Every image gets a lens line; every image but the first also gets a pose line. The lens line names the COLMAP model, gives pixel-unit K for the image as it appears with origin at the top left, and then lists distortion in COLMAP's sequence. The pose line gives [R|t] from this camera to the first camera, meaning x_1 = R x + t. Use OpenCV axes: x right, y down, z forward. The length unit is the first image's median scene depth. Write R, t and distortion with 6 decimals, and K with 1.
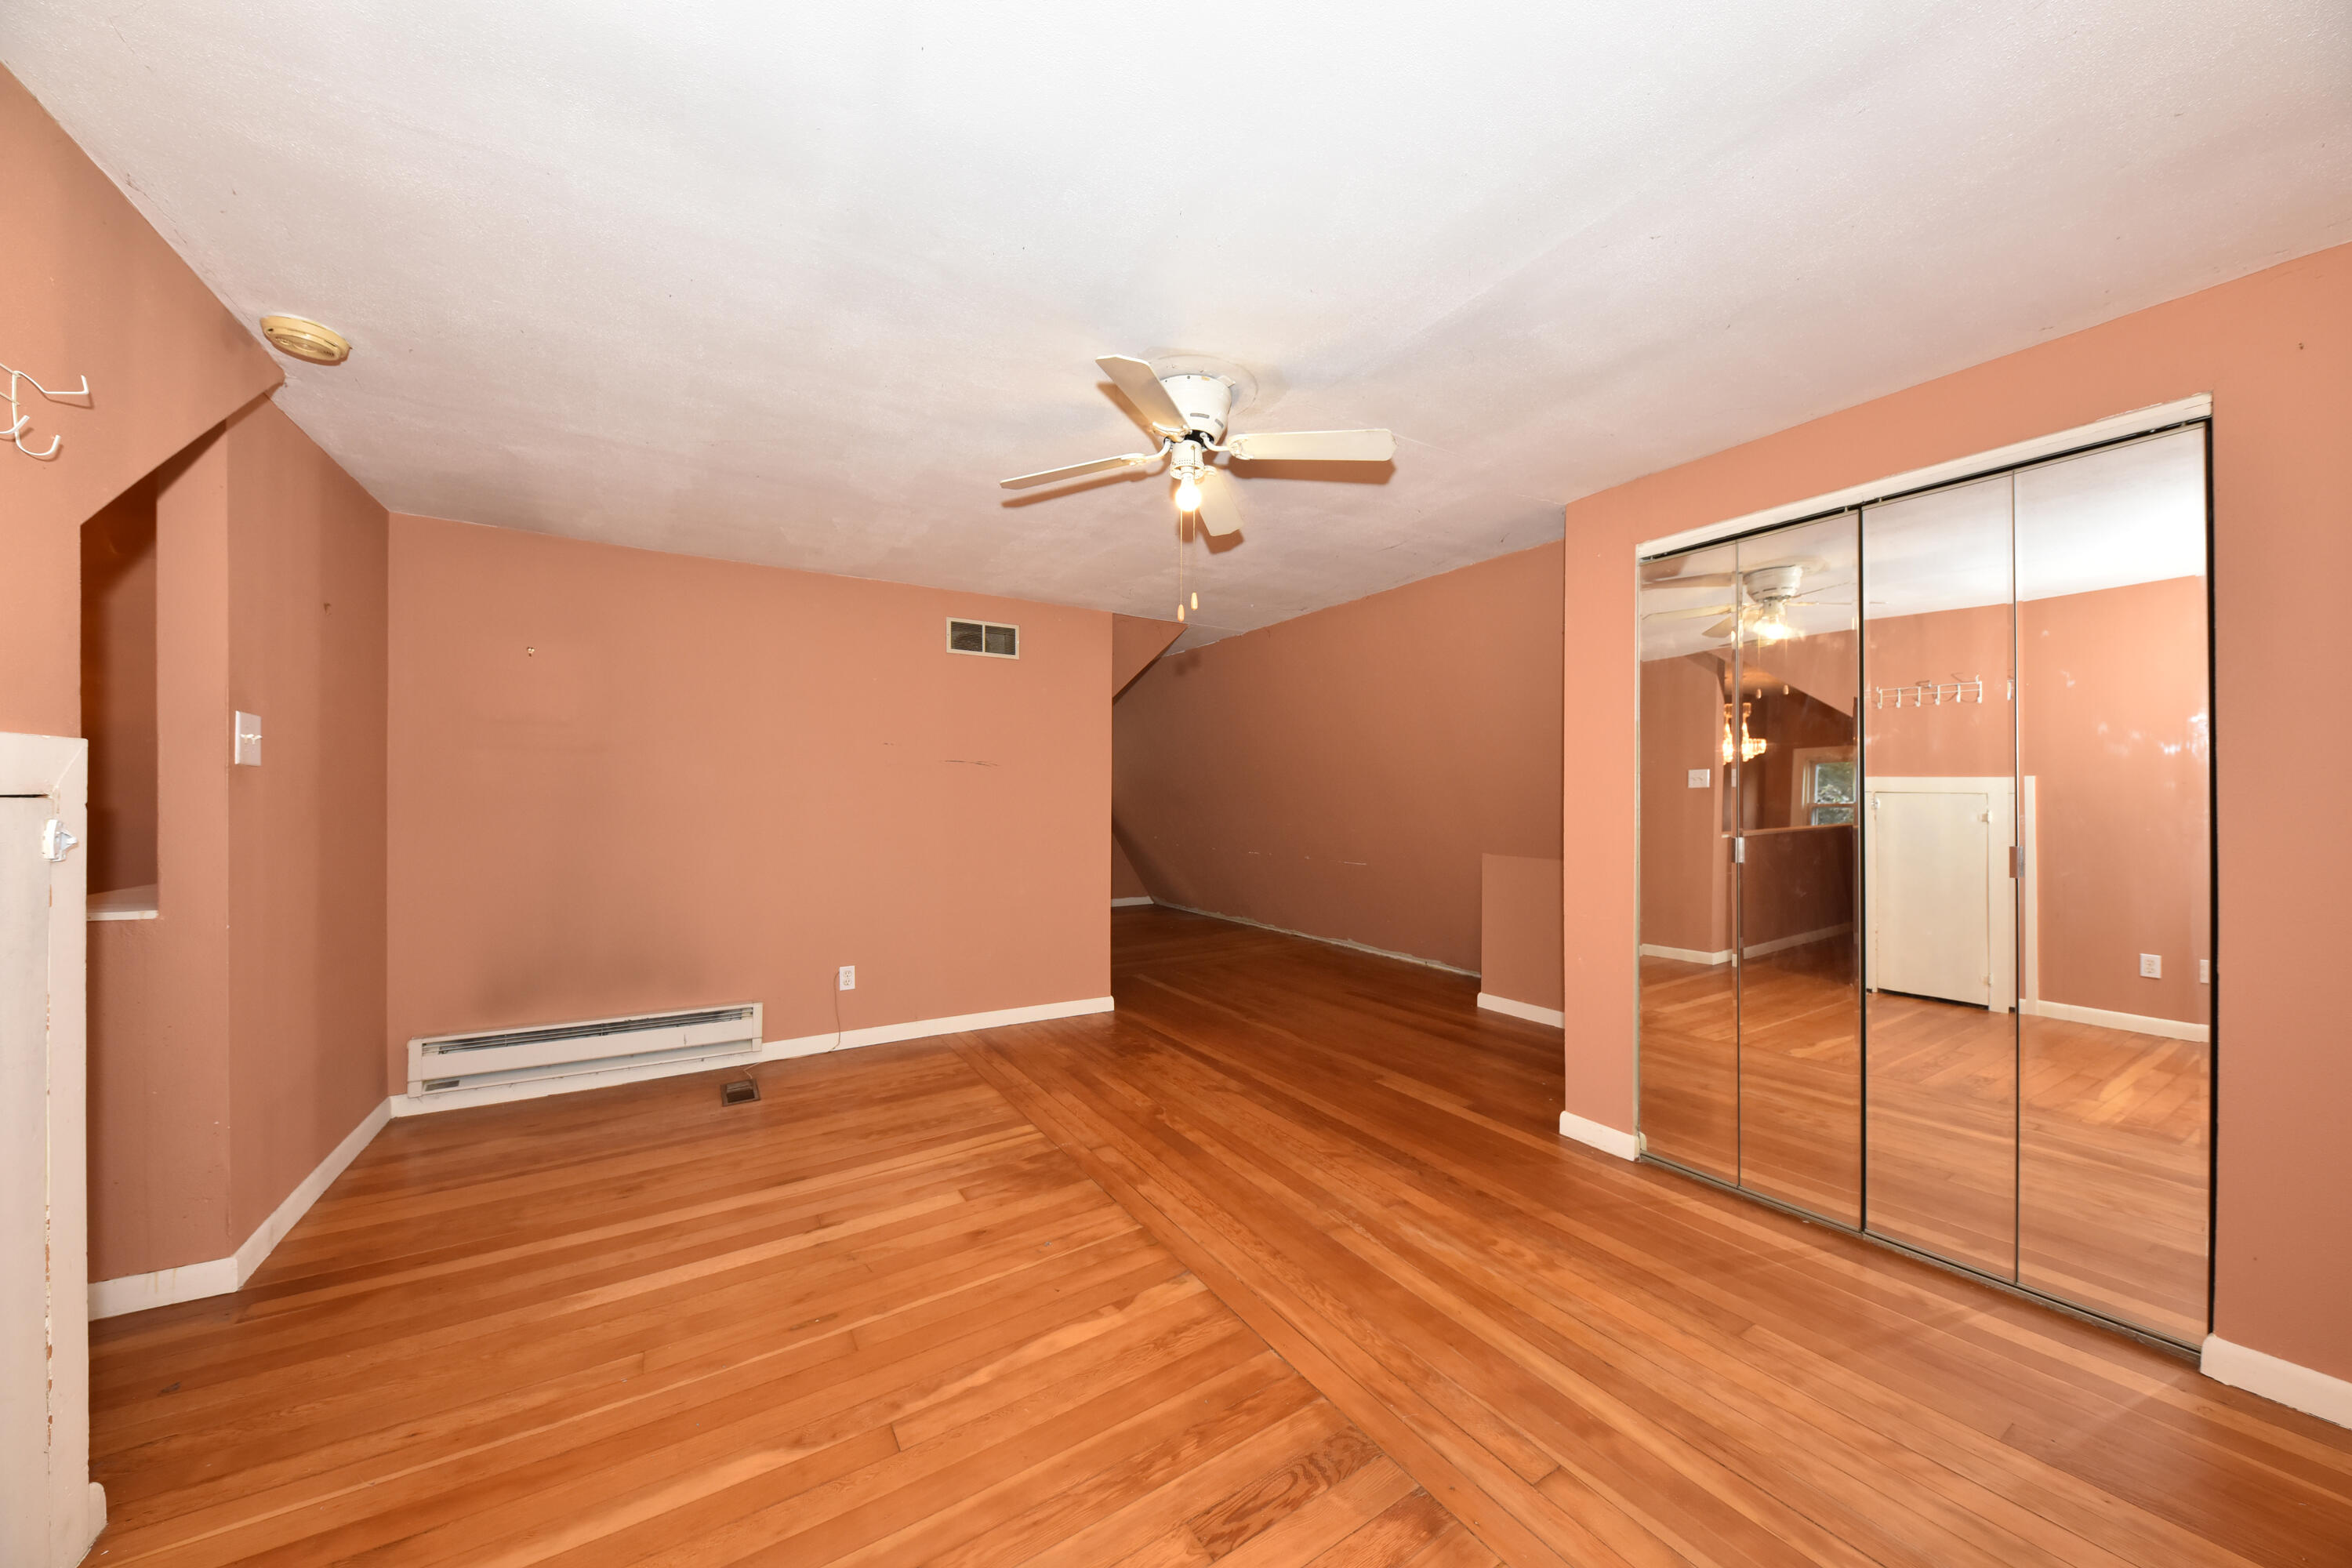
lens RADIAL K [[807.1, 0, 1177.1], [0, 807.1, 795.9], [0, 0, 1]] dist [-0.001324, -0.000163]
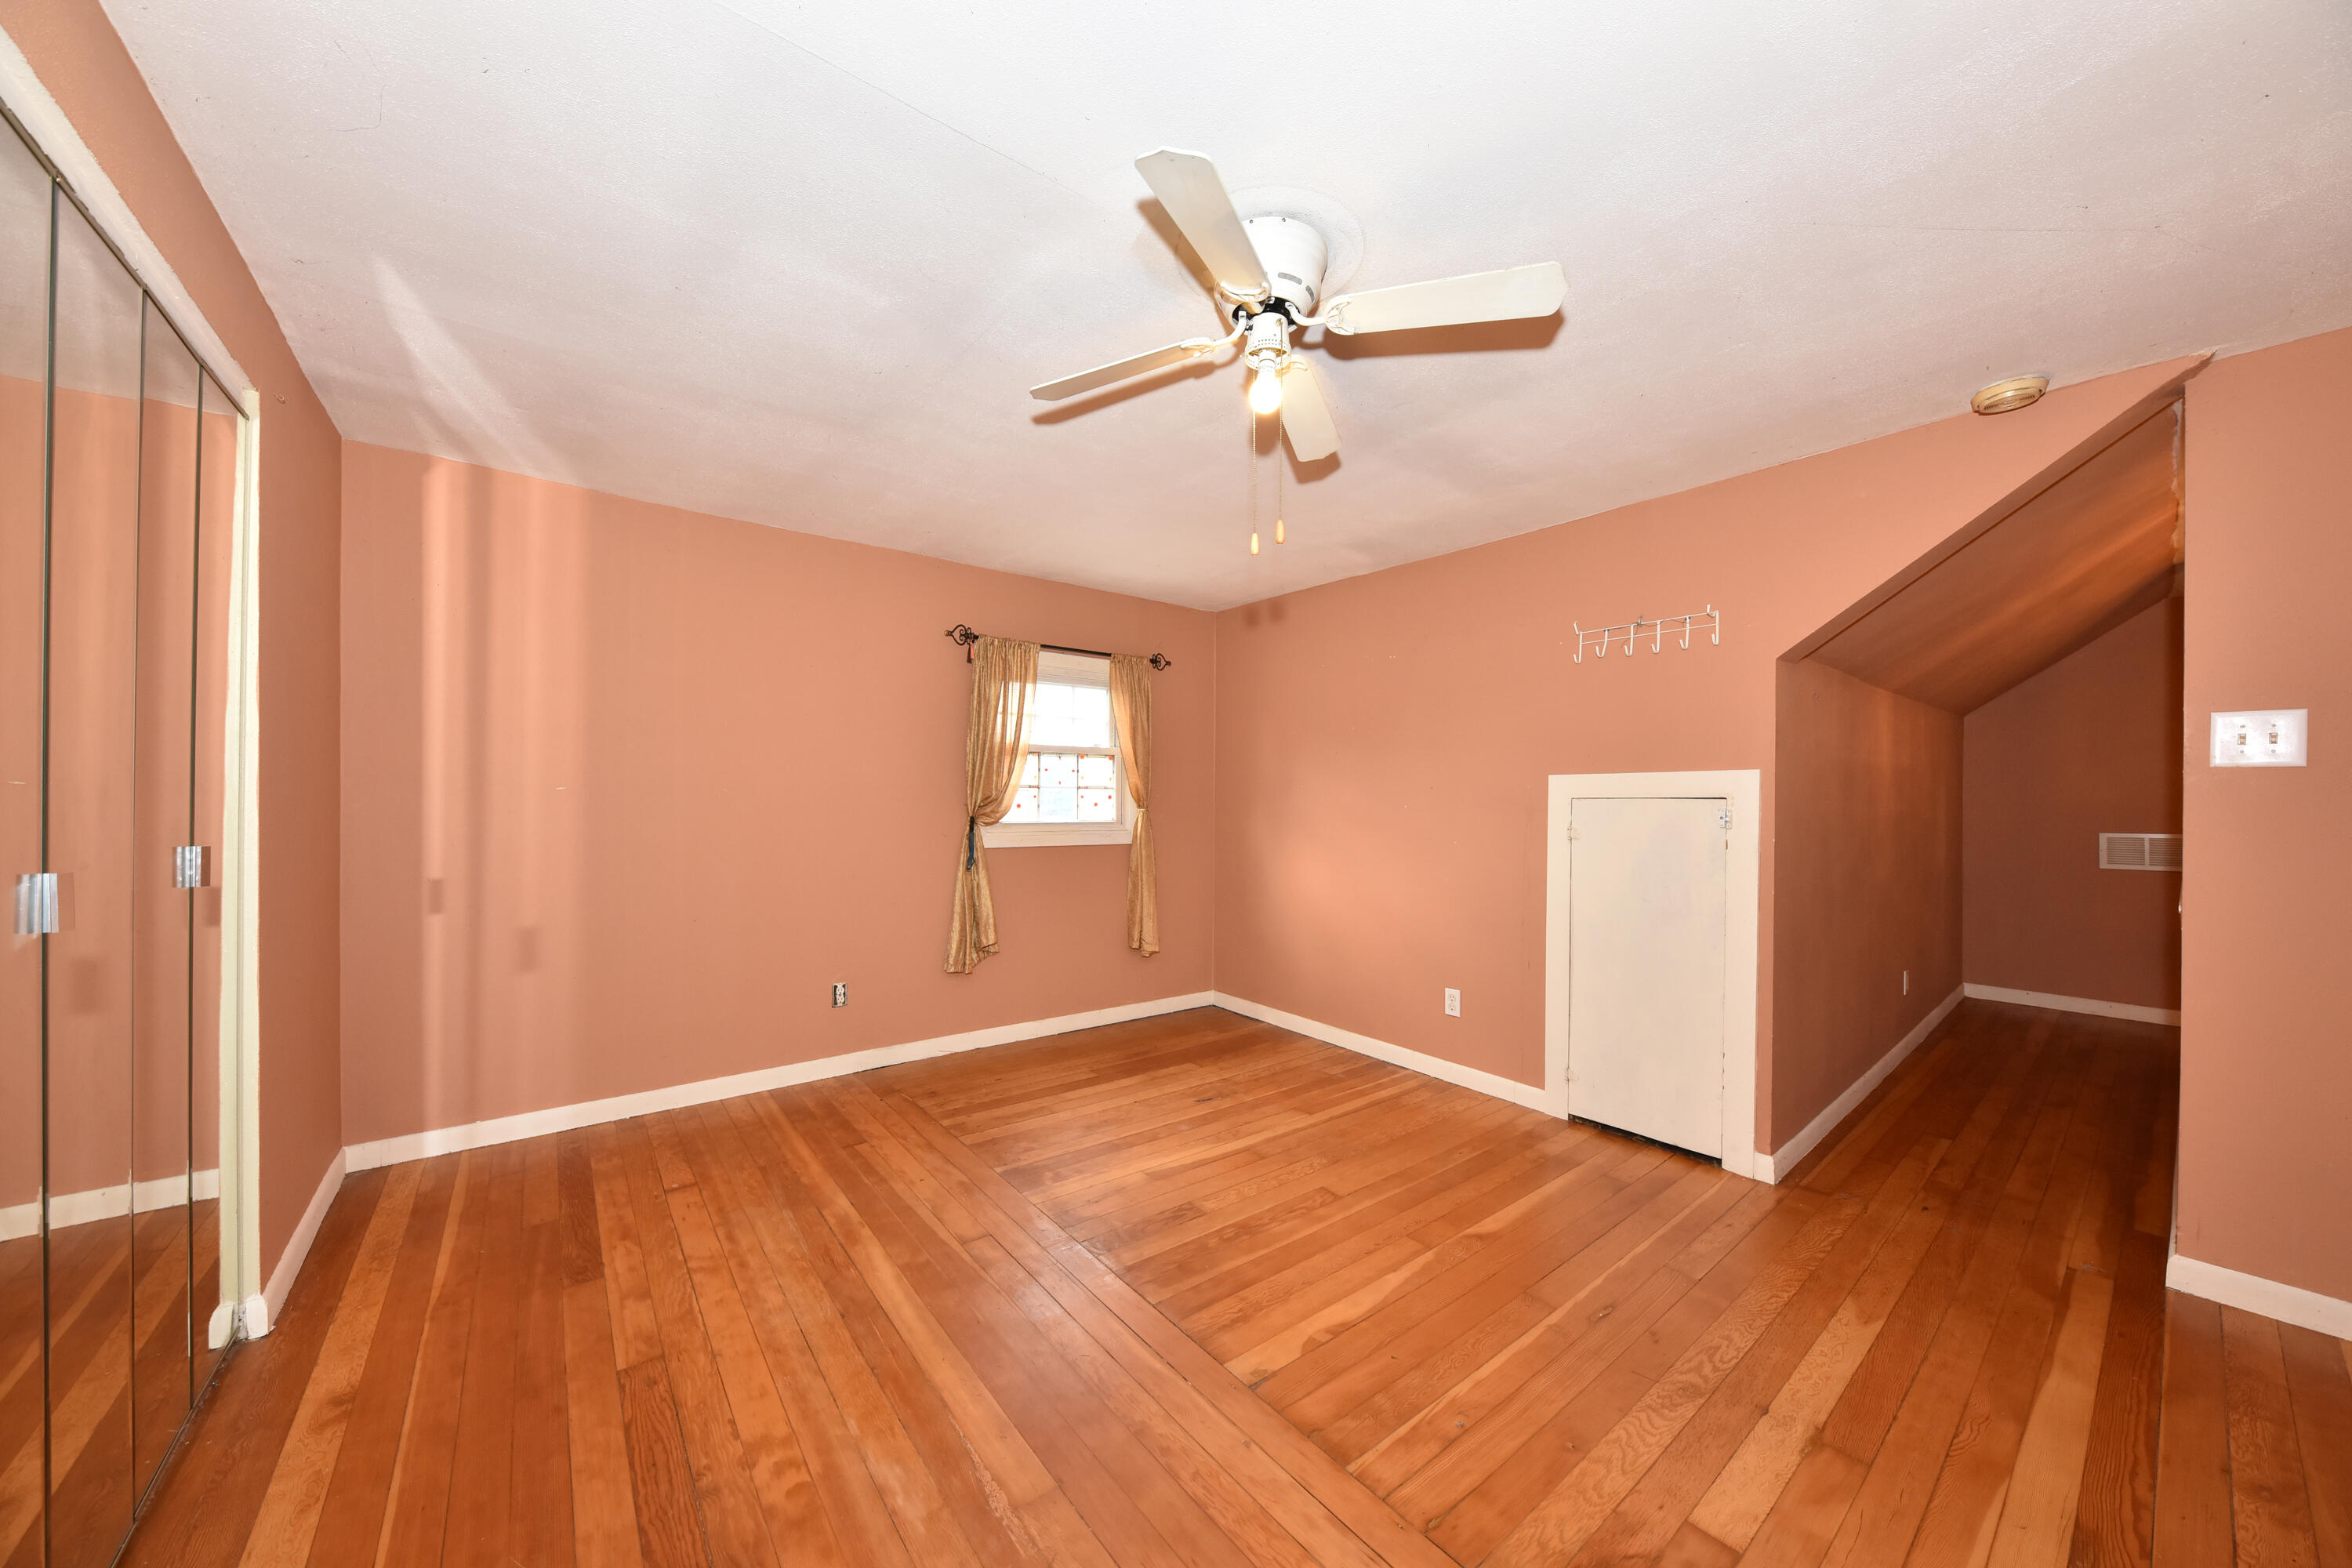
lens RADIAL K [[807.1, 0, 1177.1], [0, 807.1, 795.9], [0, 0, 1]] dist [-0.001324, -0.000163]
pose [[-0.993474, -0.007336, -0.113821, 0.190419], [-0.006846, 0.999966, -0.004695, 0.009942], [0.113851, -0.003885, -0.993490, 1.860586]]
